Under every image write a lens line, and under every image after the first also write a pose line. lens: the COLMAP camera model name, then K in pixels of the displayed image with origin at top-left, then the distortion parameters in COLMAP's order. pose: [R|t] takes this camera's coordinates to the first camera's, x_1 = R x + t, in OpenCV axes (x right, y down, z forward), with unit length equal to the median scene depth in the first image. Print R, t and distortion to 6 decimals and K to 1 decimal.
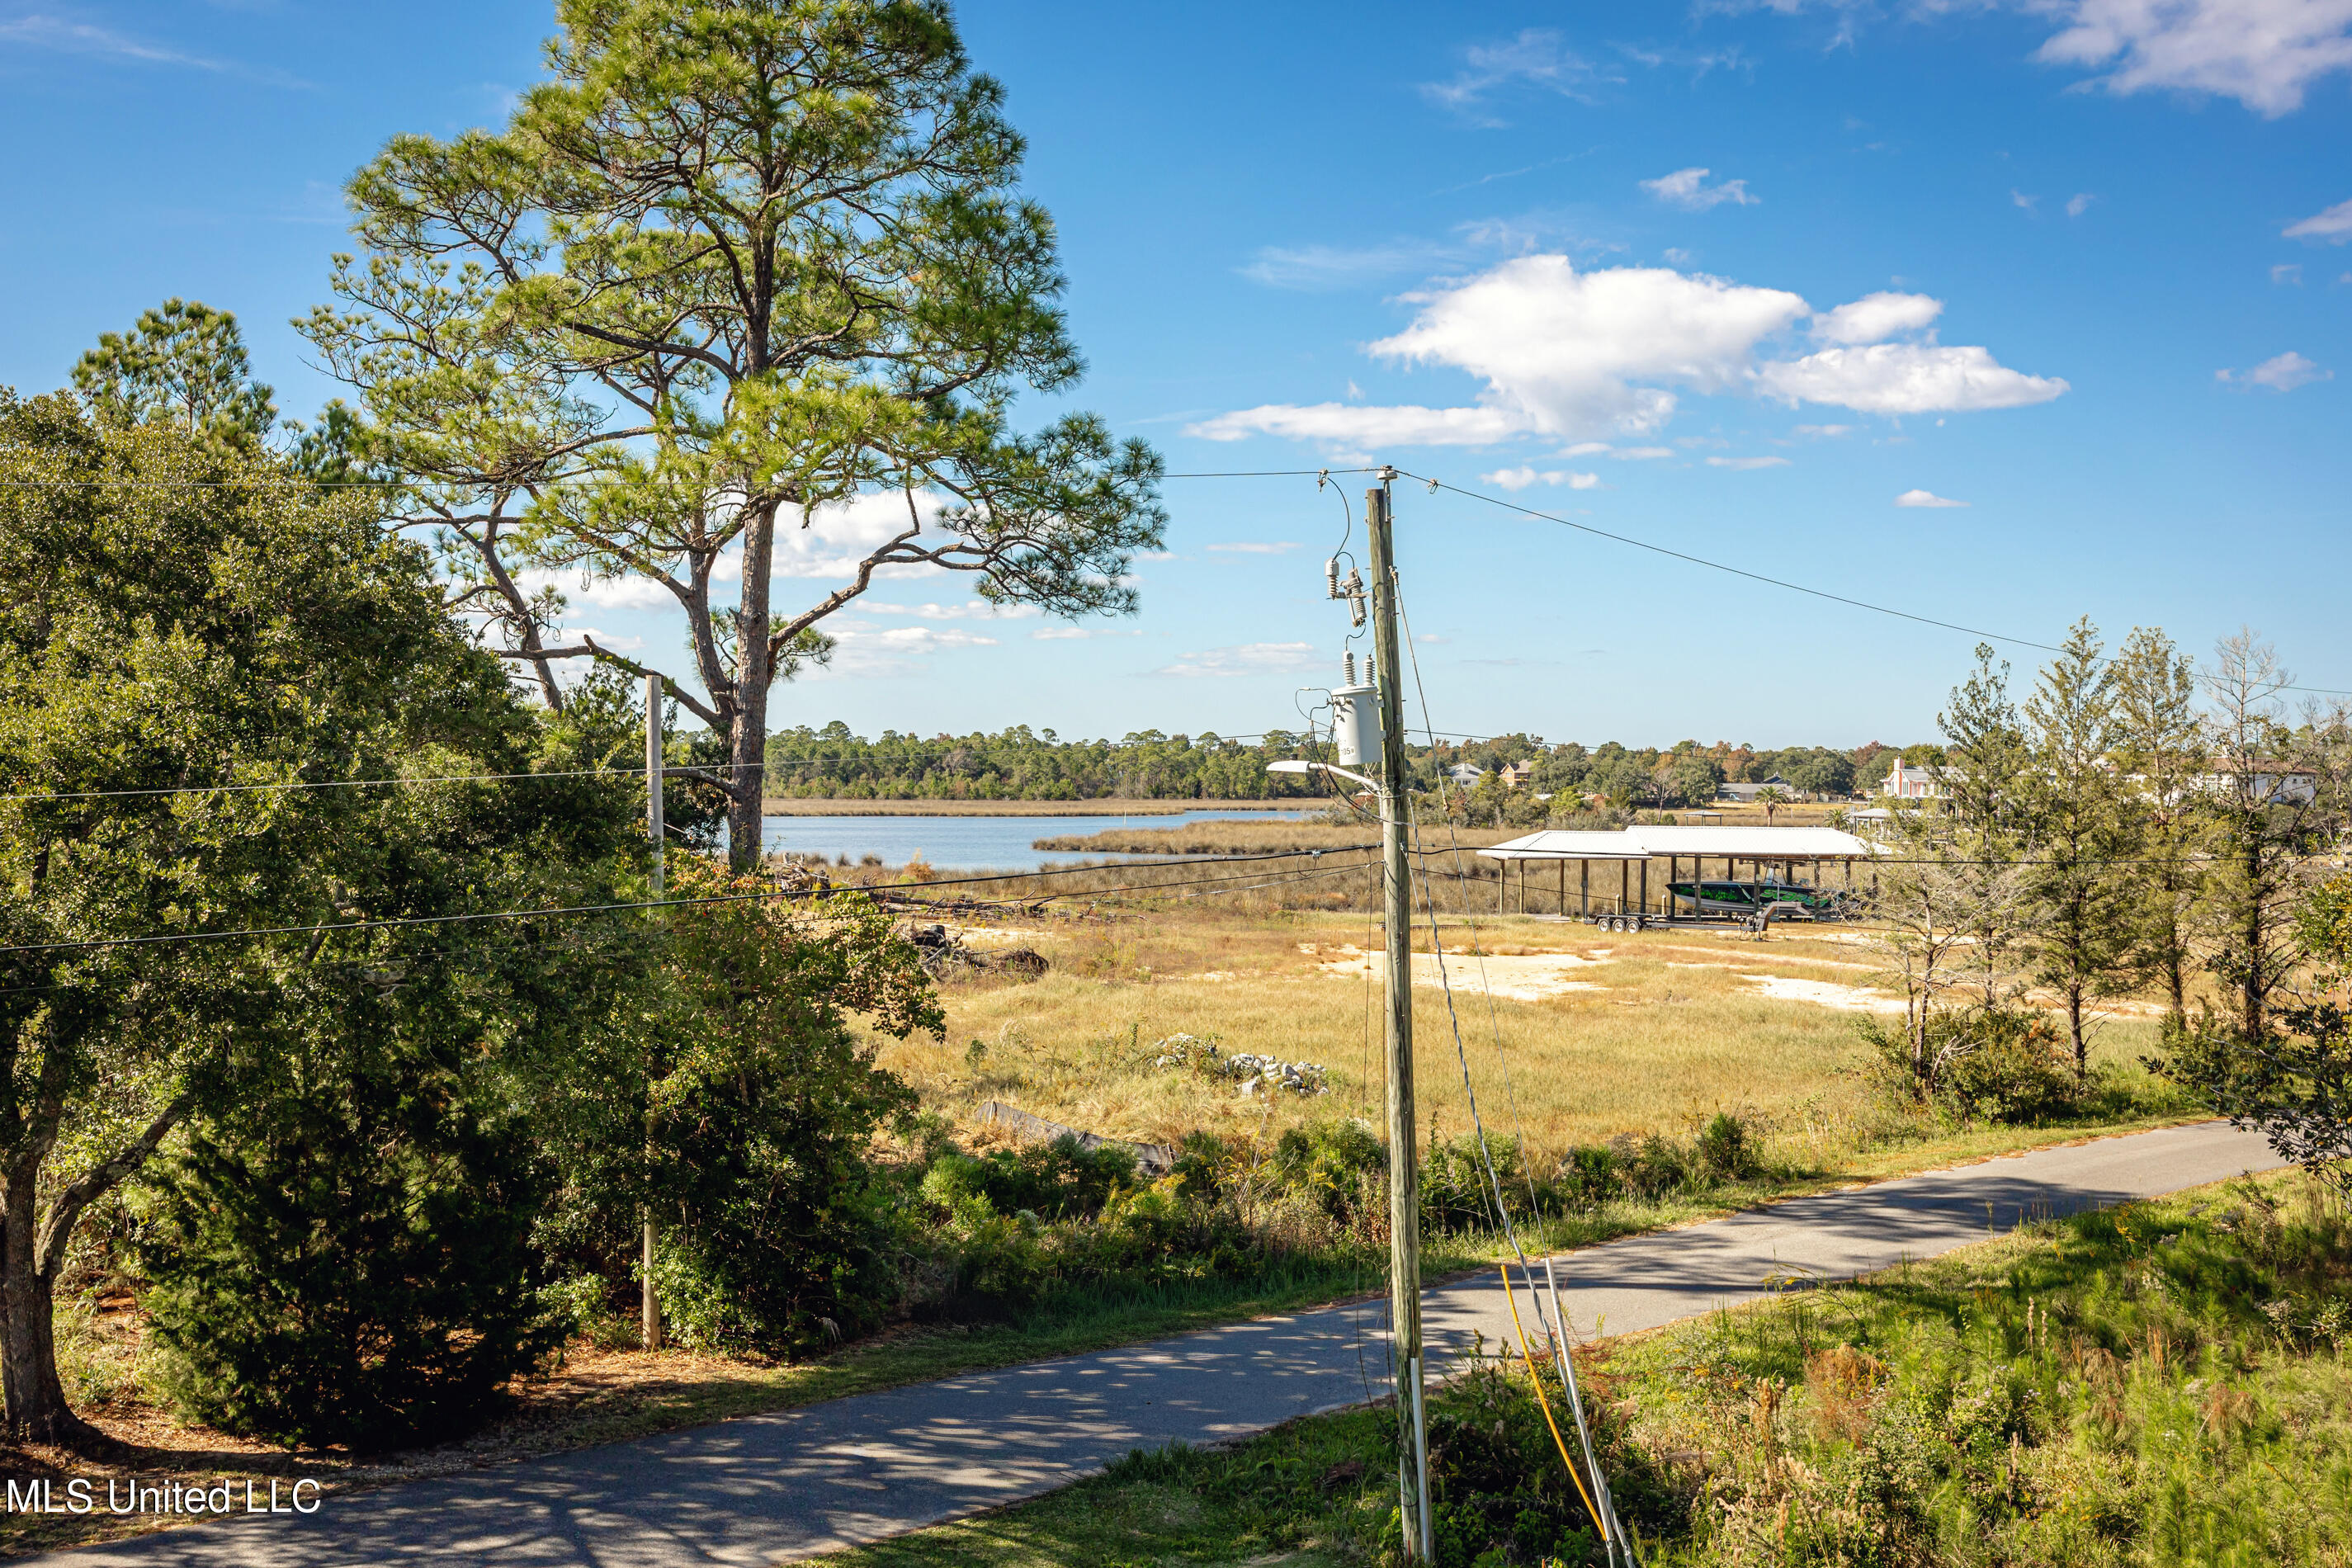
lens RADIAL K [[2239.3, 0, 1184.5], [0, 2239.3, 809.5], [0, 0, 1]] dist [0.001336, -0.007203]
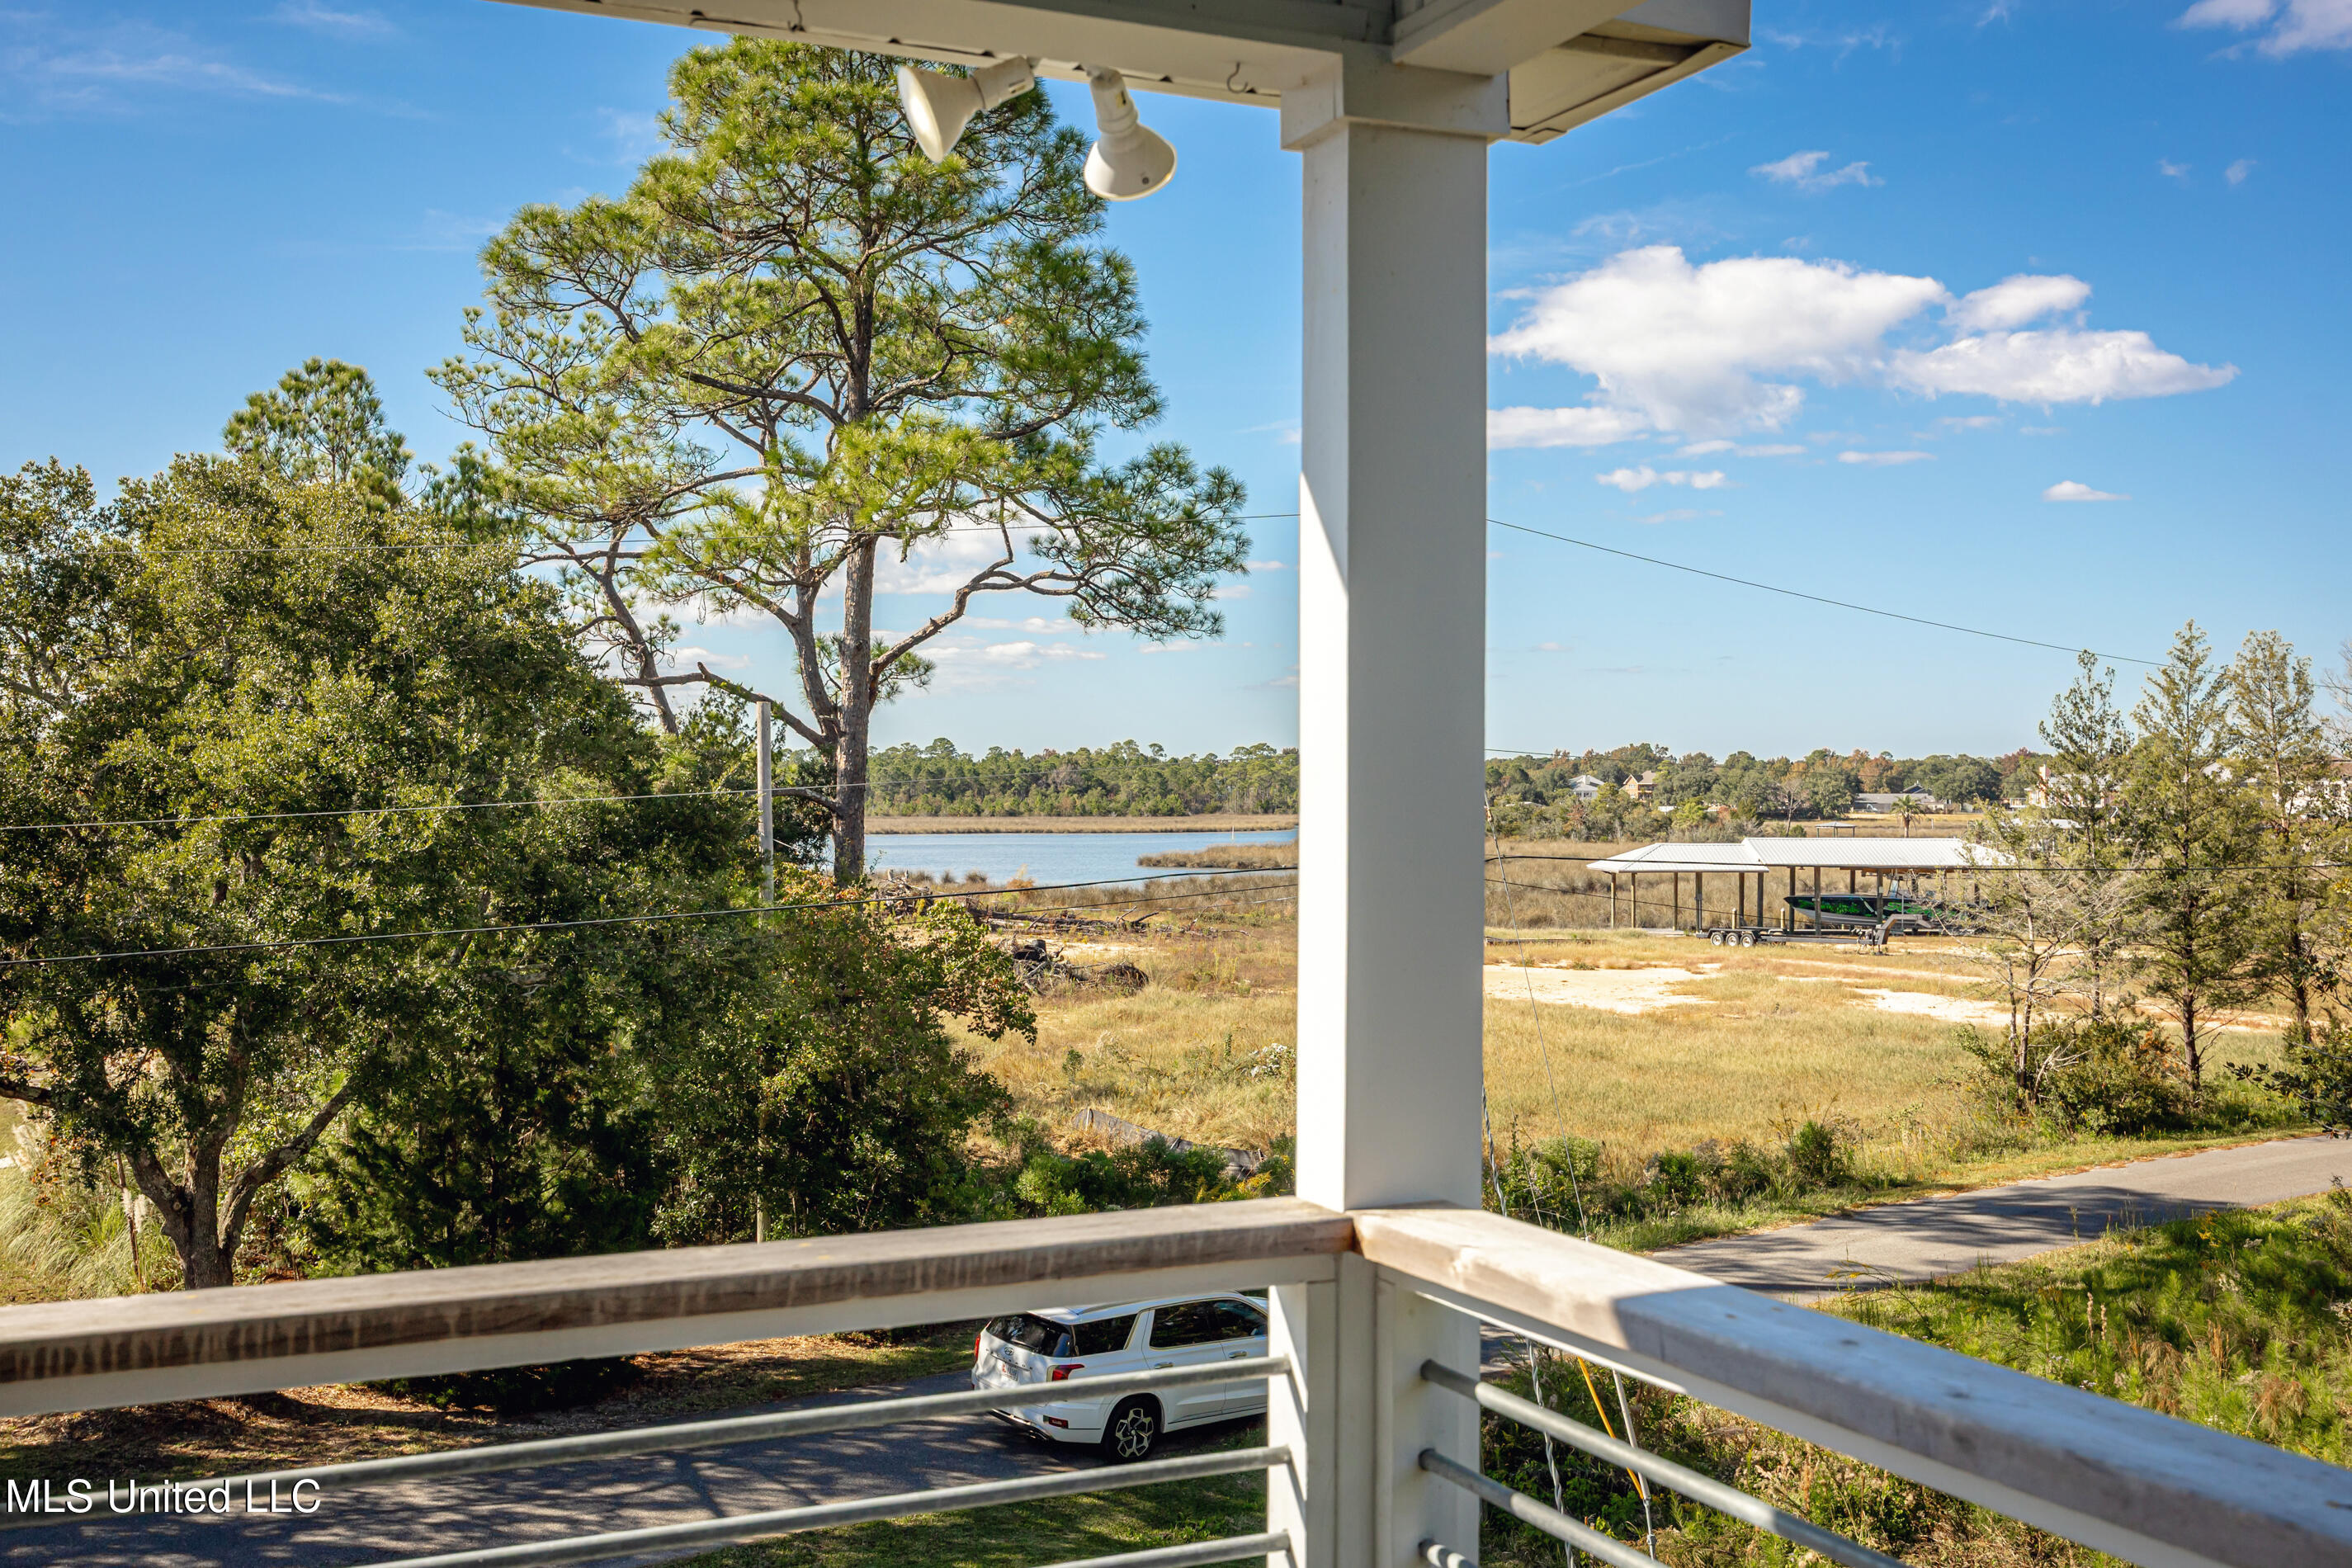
lens RADIAL K [[2386.0, 0, 1176.0], [0, 2386.0, 784.0], [0, 0, 1]] dist [0.007926, 0.000387]
pose [[0.998213, -0.008319, -0.059174, 0.022896], [0.007274, 0.999814, -0.017868, 0.001167], [0.059312, 0.017406, 0.998088, -0.107285]]
